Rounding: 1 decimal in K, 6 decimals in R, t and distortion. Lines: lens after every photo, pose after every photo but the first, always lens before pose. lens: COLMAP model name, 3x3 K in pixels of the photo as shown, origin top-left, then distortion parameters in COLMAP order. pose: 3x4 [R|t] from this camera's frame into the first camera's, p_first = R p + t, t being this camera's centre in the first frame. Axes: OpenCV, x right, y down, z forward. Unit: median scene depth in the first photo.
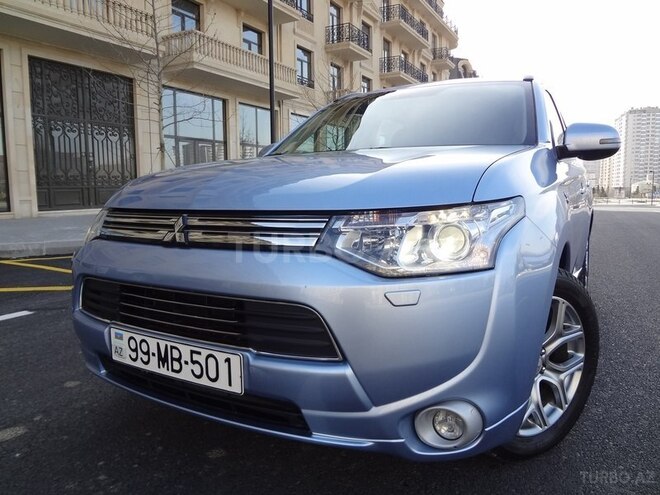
lens RADIAL K [[480.2, 0, 320.2], [0, 480.2, 249.6], [0, 0, 1]] dist [-0.027258, 0.004449]
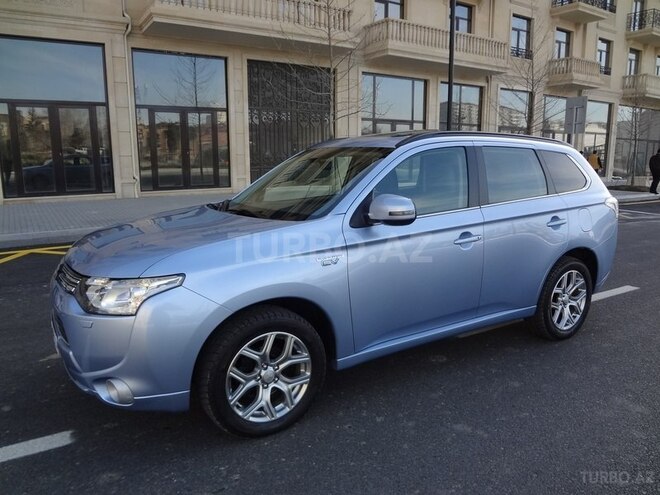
lens RADIAL K [[485.1, 0, 347.9], [0, 485.1, 248.7], [0, 0, 1]] dist [-0.031483, 0.004250]
pose [[0.904268, 0.091366, -0.417075, 1.470710], [-0.064046, 0.994810, 0.079067, -0.331223], [0.422135, -0.044786, 0.905426, -0.280457]]
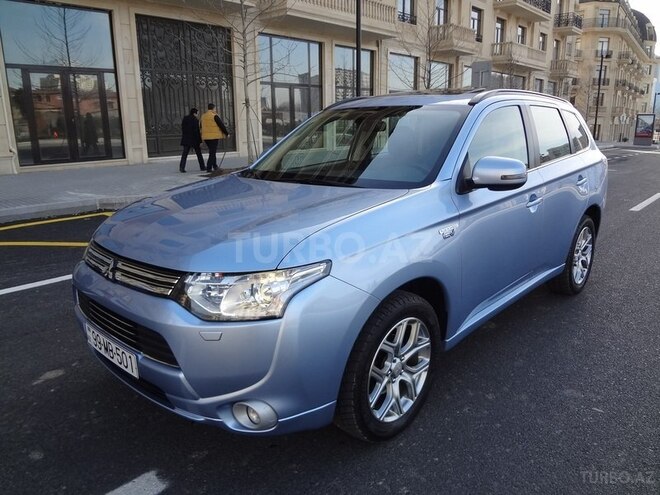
lens RADIAL K [[479.5, 0, 338.4], [0, 479.5, 245.8], [0, 0, 1]] dist [-0.033003, 0.009097]
pose [[0.980518, 0.049690, -0.190043, 0.628967], [-0.024672, 0.990967, 0.131814, -0.297071], [0.194876, -0.124557, 0.972887, -0.296673]]
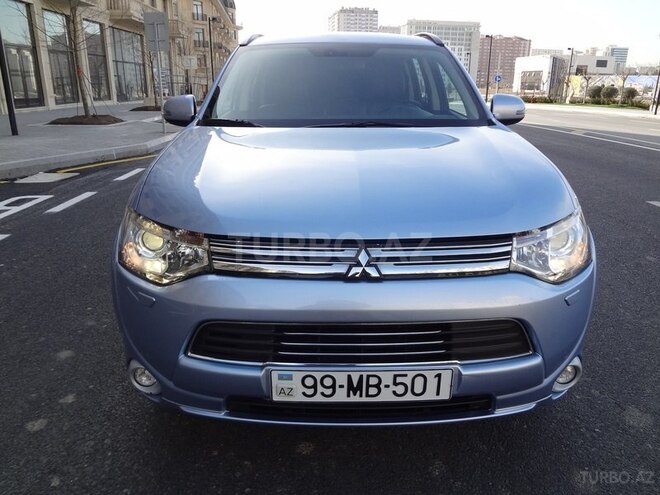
lens RADIAL K [[494.2, 0, 323.5], [0, 494.2, 246.6], [0, 0, 1]] dist [-0.051135, 0.002864]
pose [[0.857447, -0.154881, 0.490710, -0.765026], [0.056824, 0.976295, 0.208852, -0.258791], [-0.511425, -0.151196, 0.845922, 0.172683]]
